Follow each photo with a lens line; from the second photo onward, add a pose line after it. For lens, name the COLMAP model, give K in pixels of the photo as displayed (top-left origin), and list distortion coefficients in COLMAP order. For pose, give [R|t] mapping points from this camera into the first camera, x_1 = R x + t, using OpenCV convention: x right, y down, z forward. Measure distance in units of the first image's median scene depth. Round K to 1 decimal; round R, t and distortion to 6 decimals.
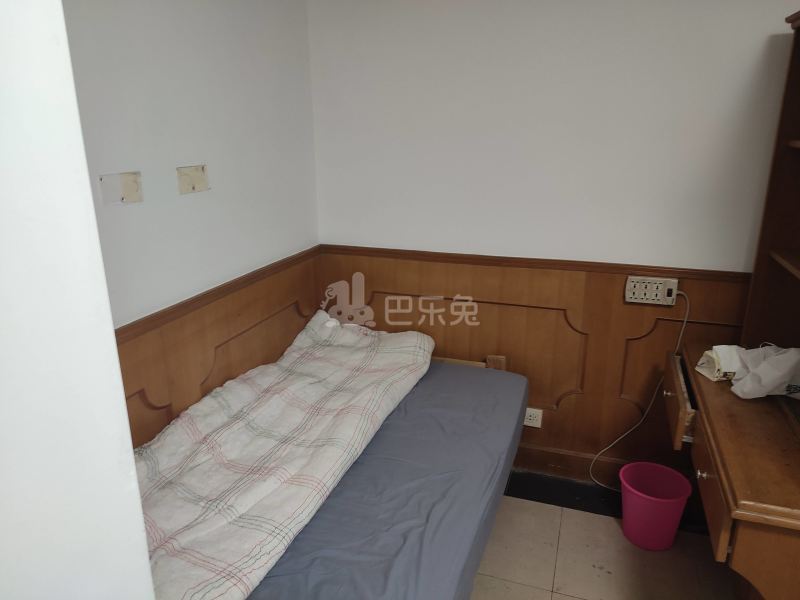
lens RADIAL K [[585.4, 0, 397.4], [0, 585.4, 297.4], [0, 0, 1]] dist [0.045864, -0.036181]
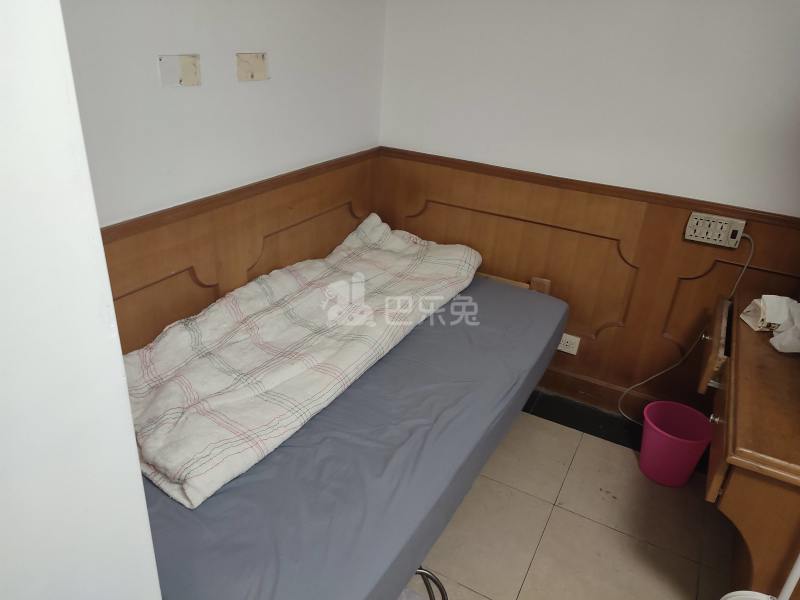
lens RADIAL K [[585.4, 0, 397.4], [0, 585.4, 297.4], [0, 0, 1]] dist [0.045864, -0.036181]
pose [[0.985185, 0.127511, -0.114678, 0.061859], [-0.108594, 0.981401, 0.158301, -0.000594], [0.132730, -0.143503, 0.980709, -0.012512]]
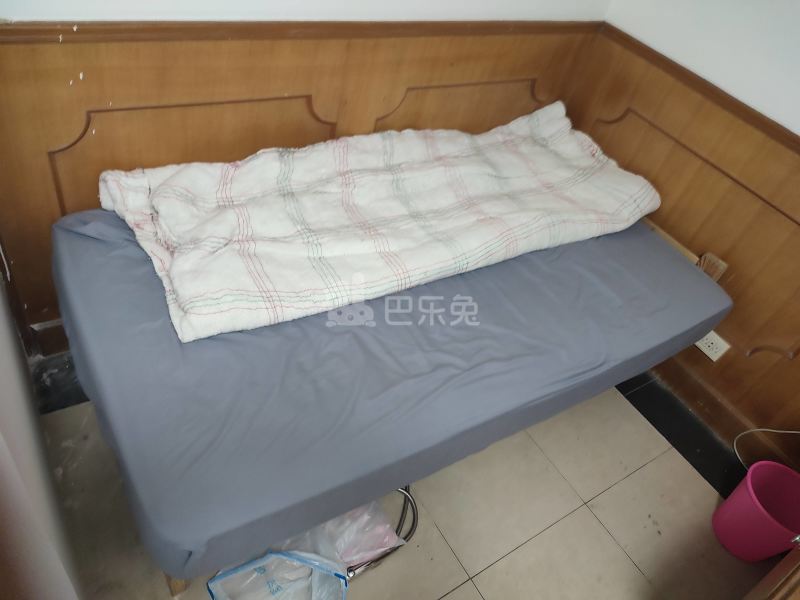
lens RADIAL K [[585.4, 0, 397.4], [0, 585.4, 297.4], [0, 0, 1]] dist [0.045864, -0.036181]
pose [[0.771097, 0.552046, -0.317262, 0.155991], [-0.385918, 0.801536, 0.456735, -0.069569], [0.506436, -0.229750, 0.831106, 0.167342]]
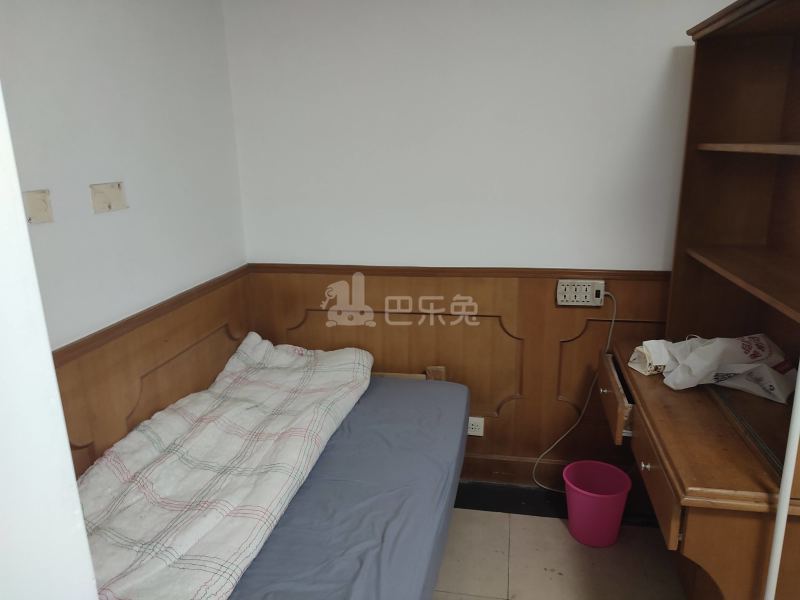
lens RADIAL K [[585.4, 0, 397.4], [0, 585.4, 297.4], [0, 0, 1]] dist [0.045864, -0.036181]
pose [[0.990396, -0.052117, 0.128057, -0.022764], [0.056422, 0.997950, -0.030218, 0.010913], [-0.126220, 0.037153, 0.991306, 0.022461]]
